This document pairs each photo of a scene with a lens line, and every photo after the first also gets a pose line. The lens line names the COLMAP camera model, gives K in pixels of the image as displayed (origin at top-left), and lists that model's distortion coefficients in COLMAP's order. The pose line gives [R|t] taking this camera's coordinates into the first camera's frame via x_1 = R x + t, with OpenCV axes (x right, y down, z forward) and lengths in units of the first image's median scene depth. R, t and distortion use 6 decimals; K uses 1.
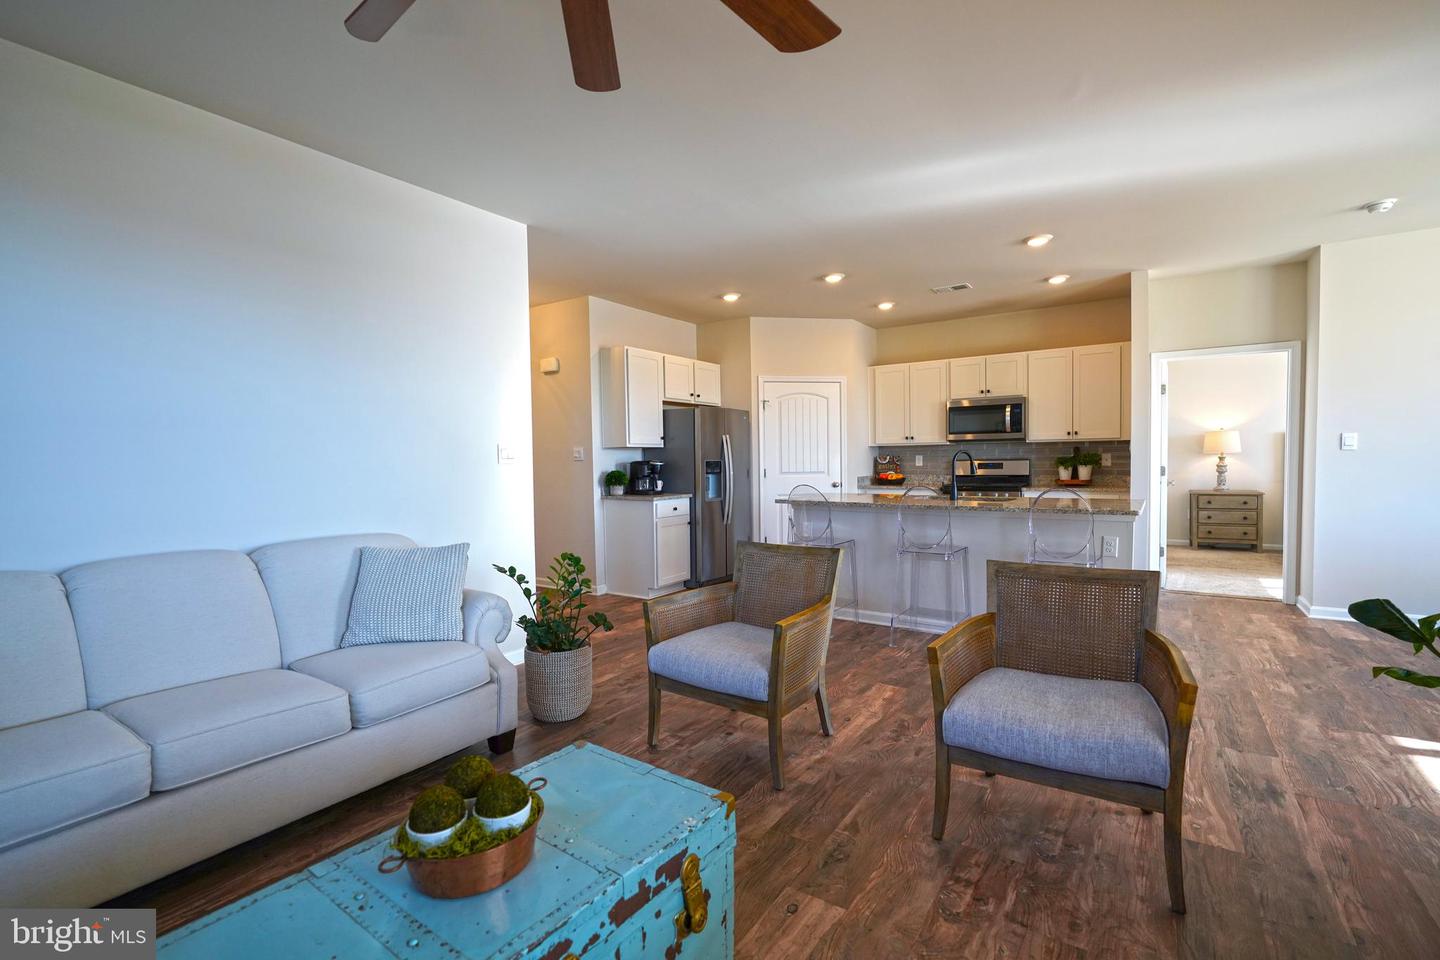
lens RADIAL K [[645.7, 0, 712.6], [0, 645.7, 480.7], [0, 0, 1]] dist [-0.014632, 0.006430]
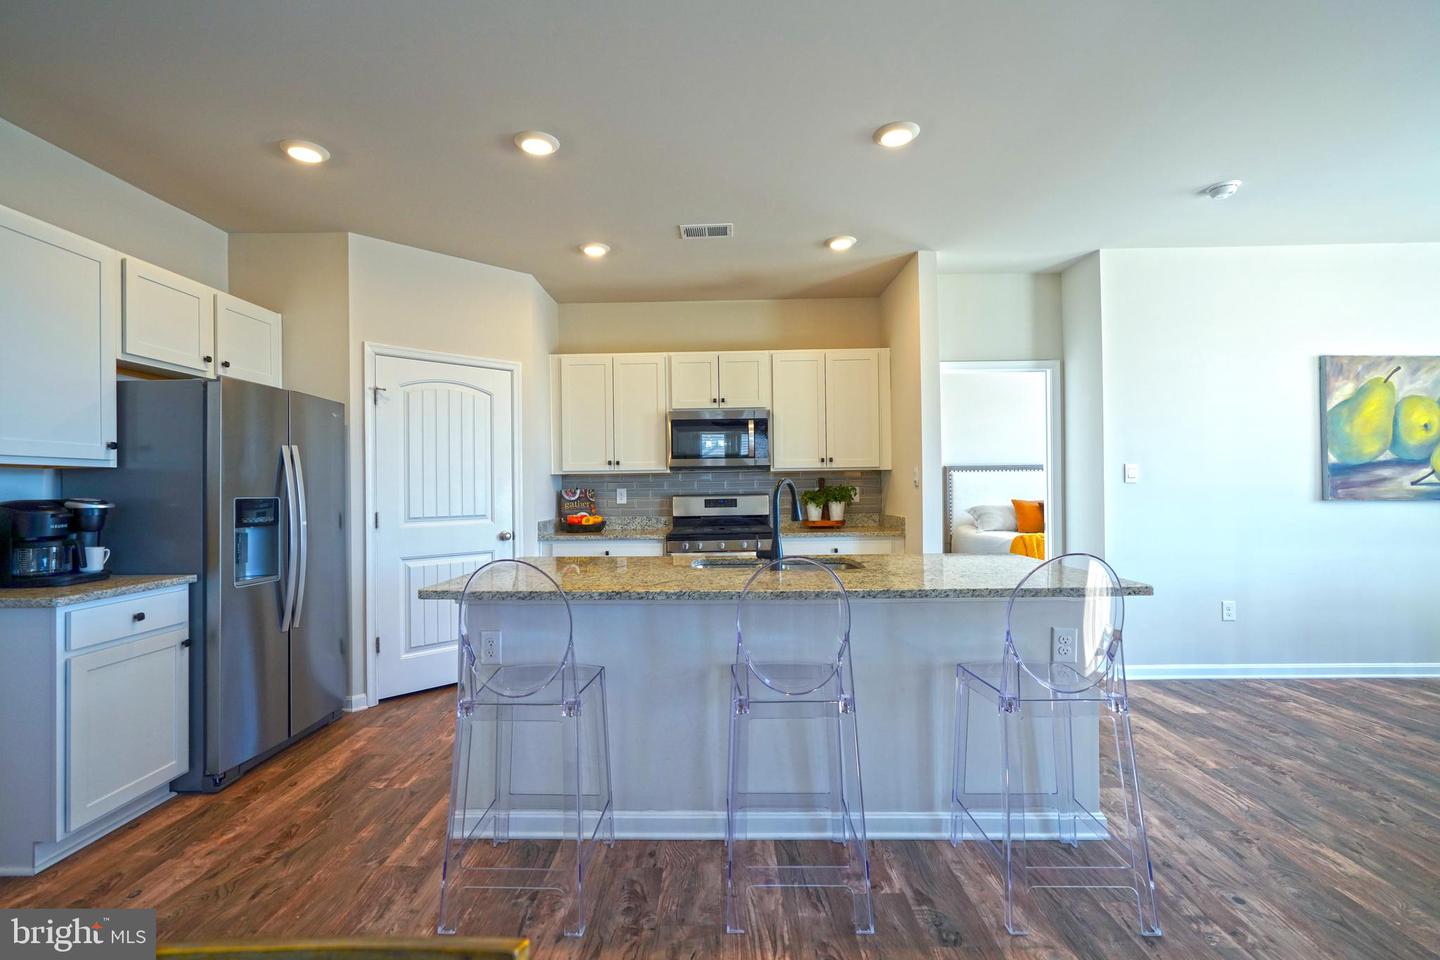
lens RADIAL K [[645.7, 0, 710.3], [0, 645.7, 479.9], [0, 0, 1]] dist [-0.014632, 0.006430]
pose [[0.833901, 0.010502, 0.551814, 0.017667], [0.019224, 0.998660, -0.048058, -0.015556], [-0.551579, 0.050684, 0.832581, 0.428581]]
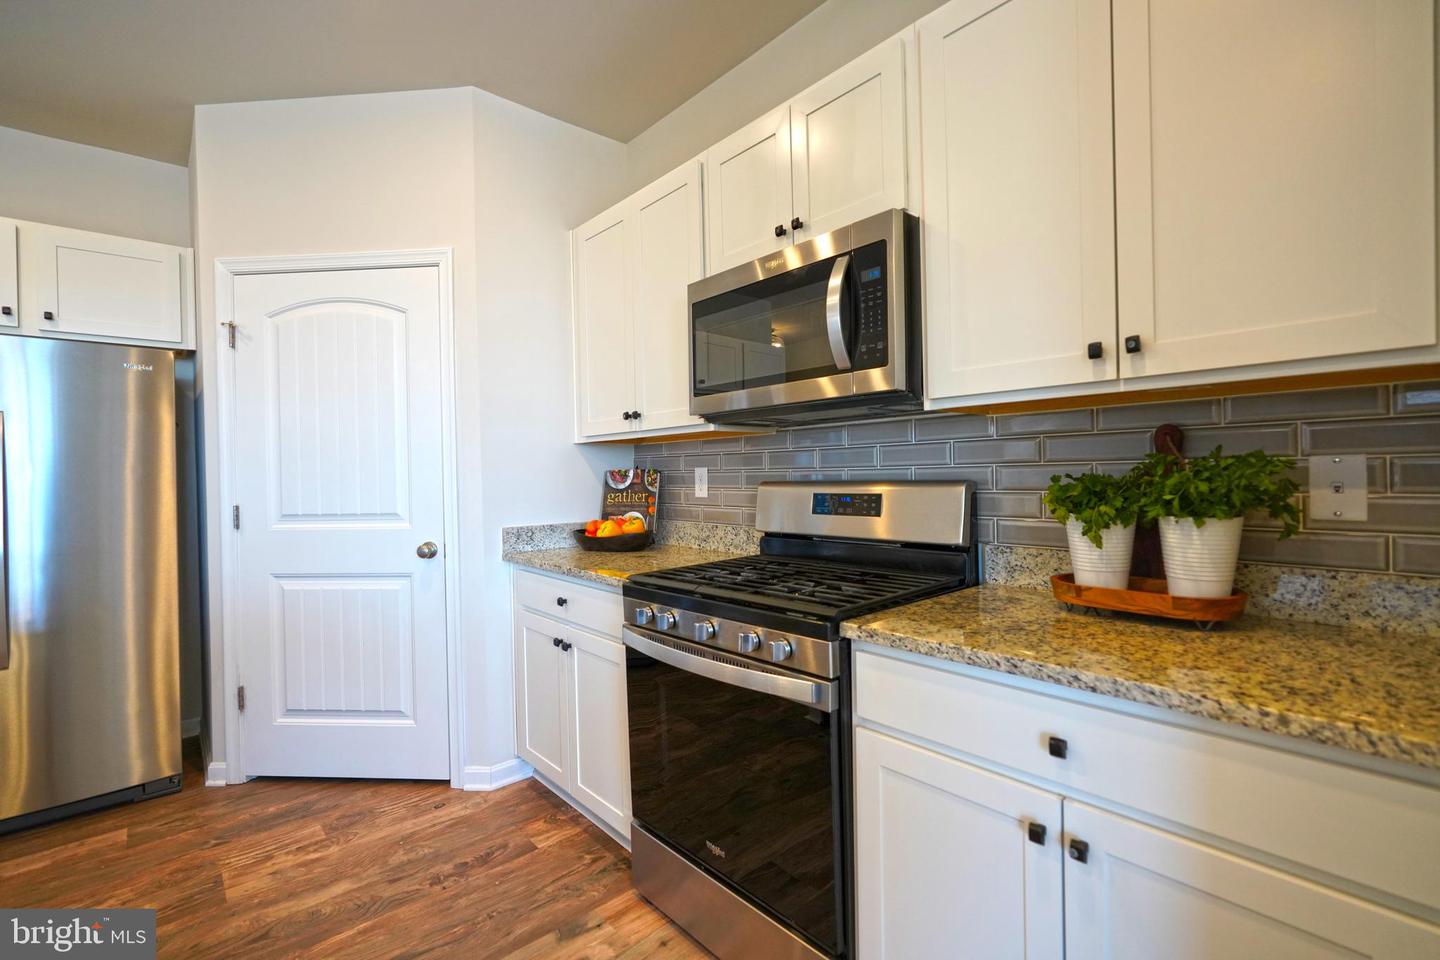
lens RADIAL K [[645.7, 0, 713.2], [0, 645.7, 478.4], [0, 0, 1]] dist [-0.014632, 0.006430]
pose [[0.968566, 0.000295, -0.248757, 0.484793], [-0.005664, 0.999766, -0.020867, -0.030673], [0.248692, 0.021620, 0.968341, 0.776521]]
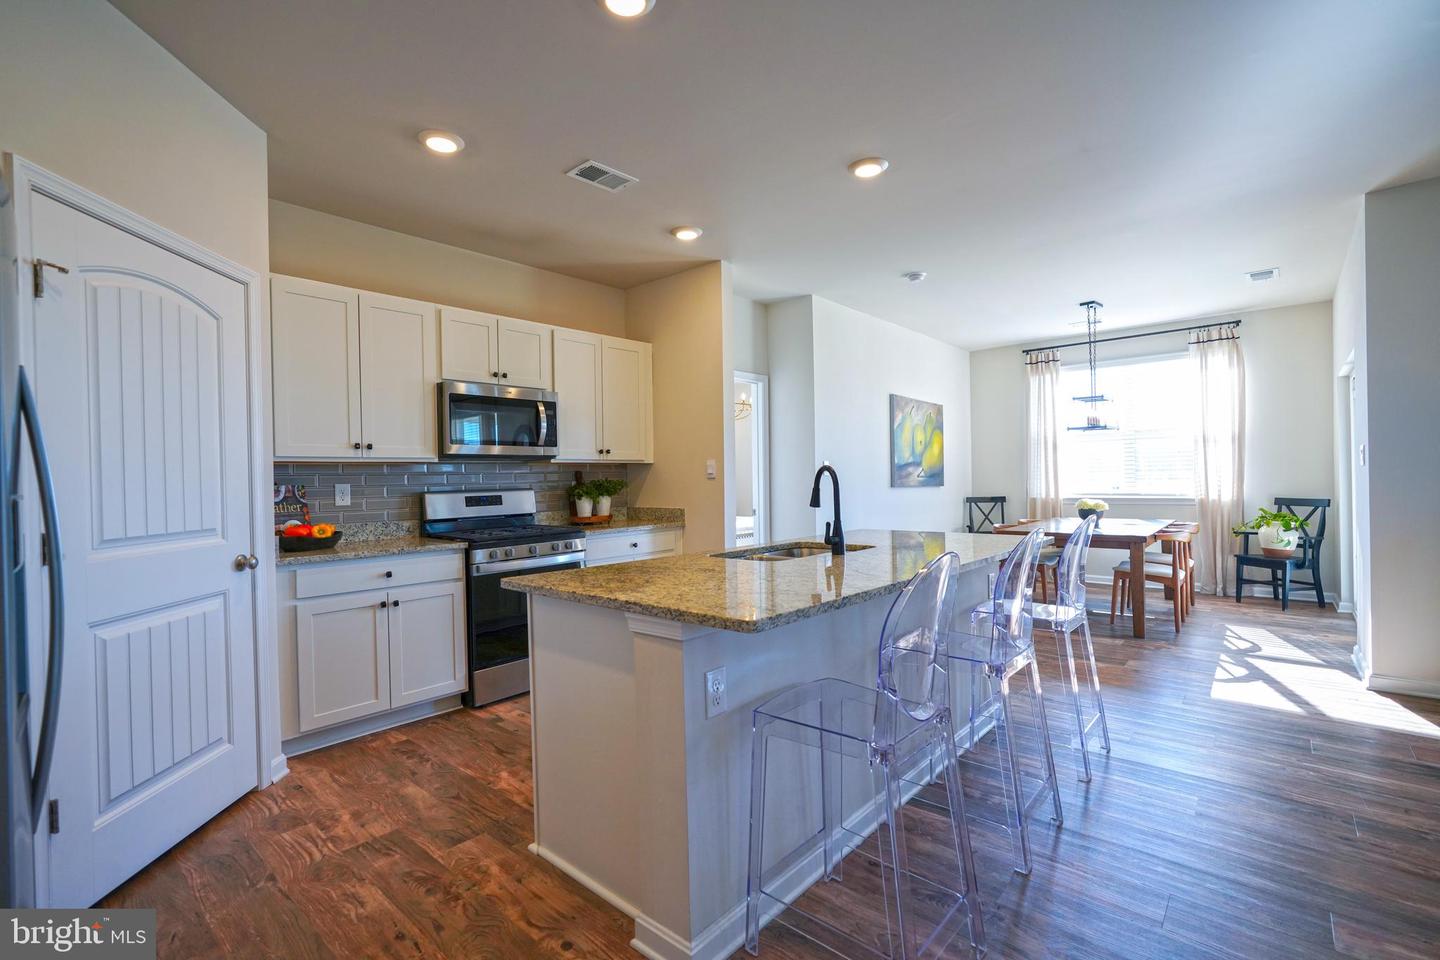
lens RADIAL K [[645.7, 0, 712.9], [0, 645.7, 480.4], [0, 0, 1]] dist [-0.014632, 0.006430]
pose [[0.123854, 0.009709, 0.992253, -0.147966], [0.052070, 0.998511, -0.016270, -0.022944], [-0.990933, 0.053681, 0.123164, 0.777762]]
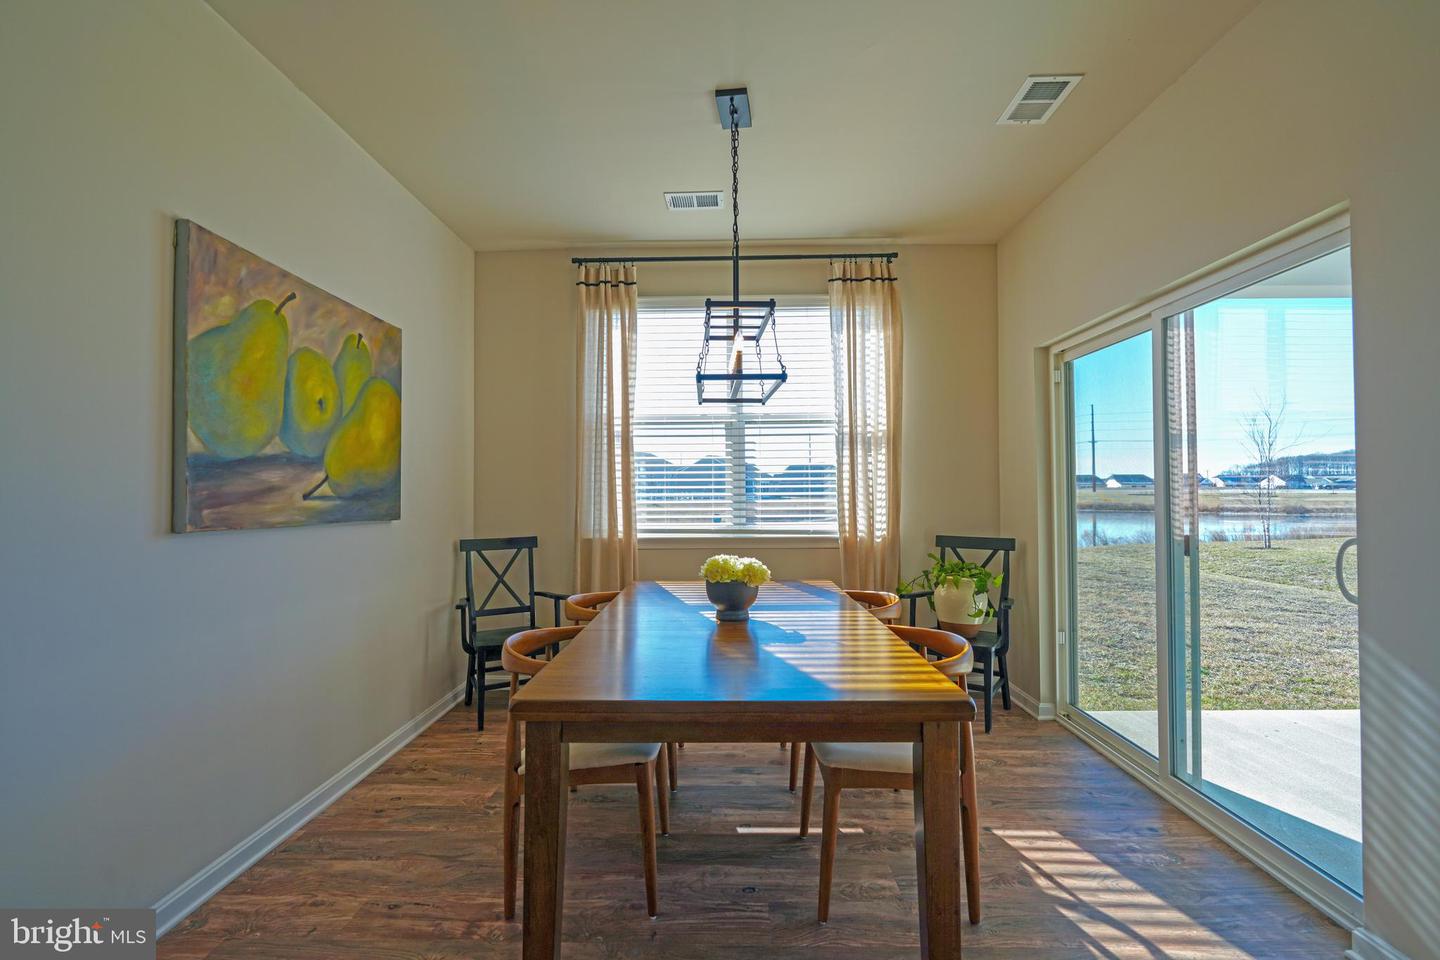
lens RADIAL K [[645.7, 0, 716.1], [0, 645.7, 480.5], [0, 0, 1]] dist [-0.014632, 0.006430]
pose [[-0.547638, 0.029805, 0.836184, 0.504515], [0.042672, 0.999060, -0.007664, -0.025687], [-0.835627, 0.031484, -0.548395, 0.578331]]
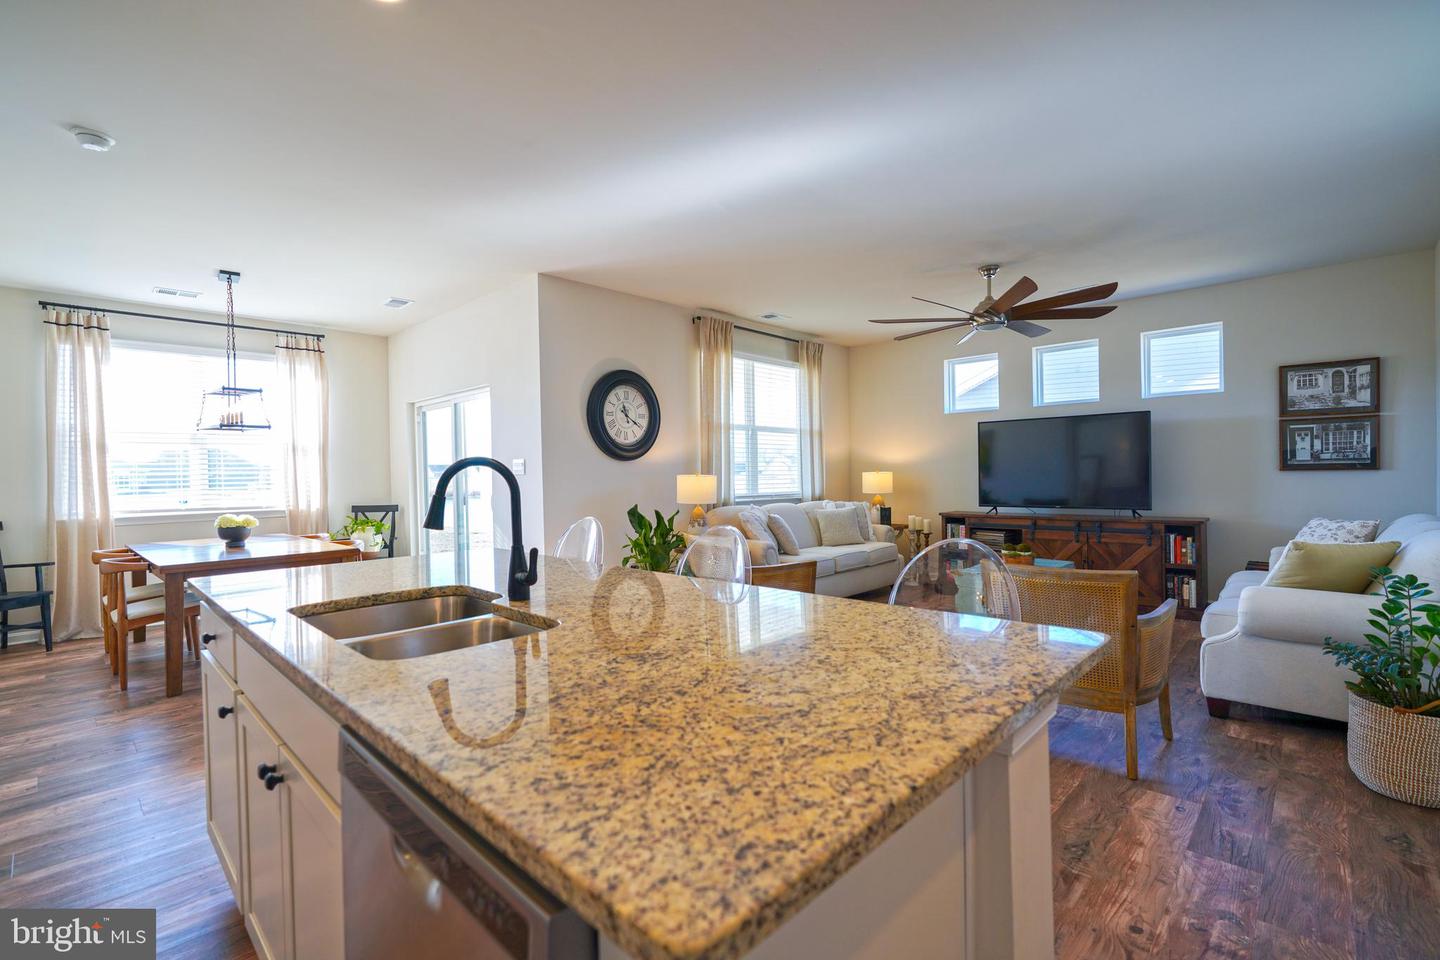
lens RADIAL K [[645.7, 0, 710.6], [0, 645.7, 479.9], [0, 0, 1]] dist [-0.014632, 0.006430]
pose [[-0.985799, 0.029552, 0.165308, 0.158599], [0.037359, 0.998319, 0.044322, -0.035426], [-0.163721, 0.049868, -0.985246, 0.996516]]
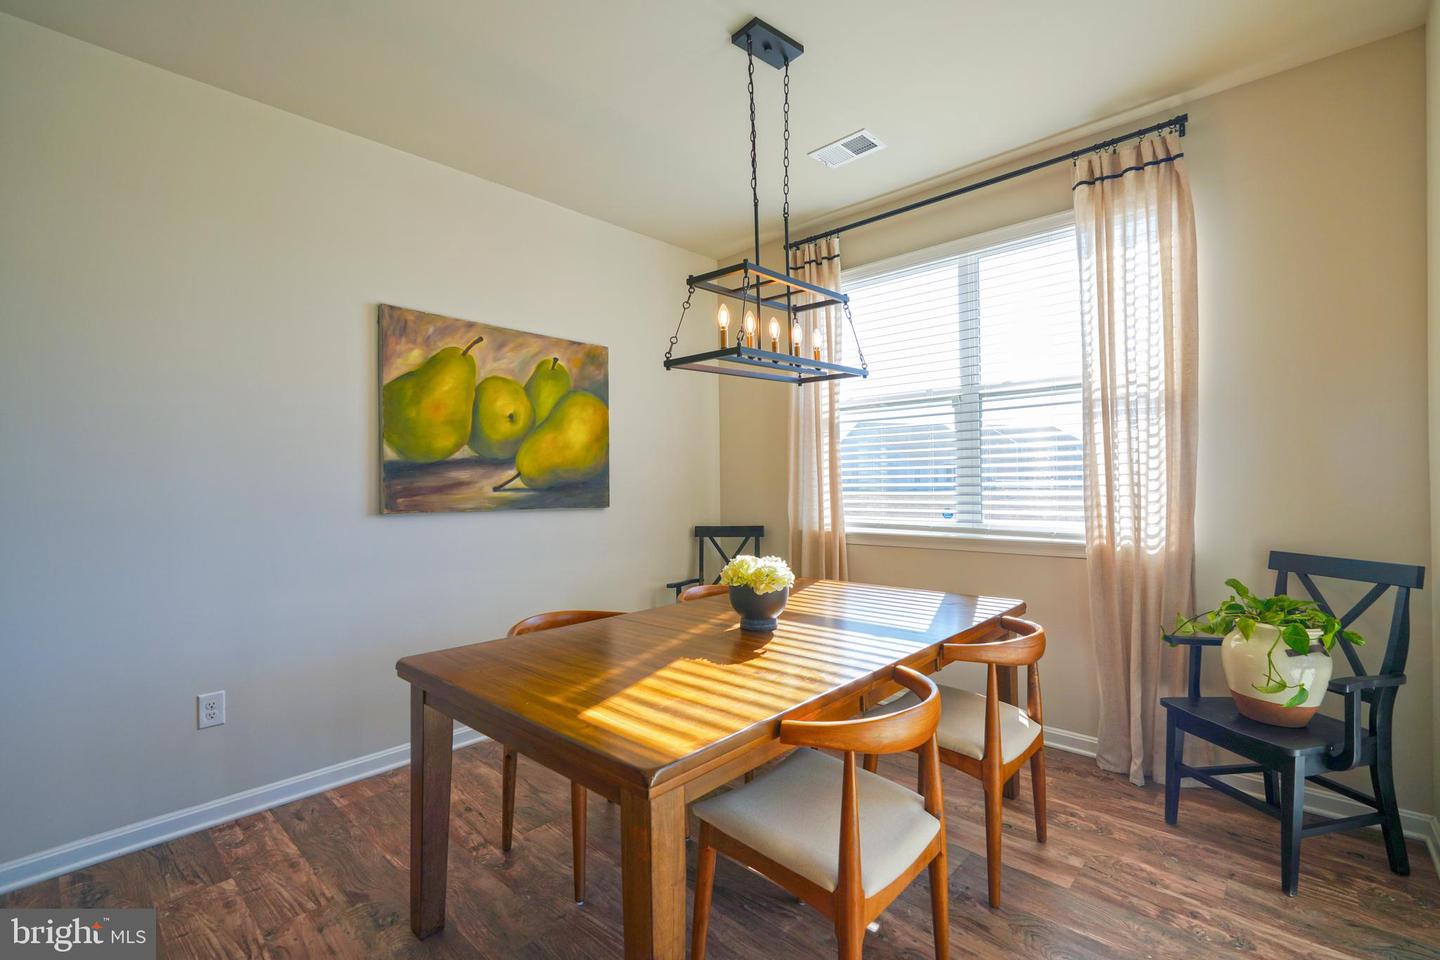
lens RADIAL K [[645.7, 0, 716.5], [0, 645.7, 478.3], [0, 0, 1]] dist [-0.014632, 0.006430]
pose [[0.152529, 0.018211, 0.988131, 0.482394], [0.046201, 0.998606, -0.025535, -0.016936], [-0.987219, 0.049547, 0.151475, 0.328123]]
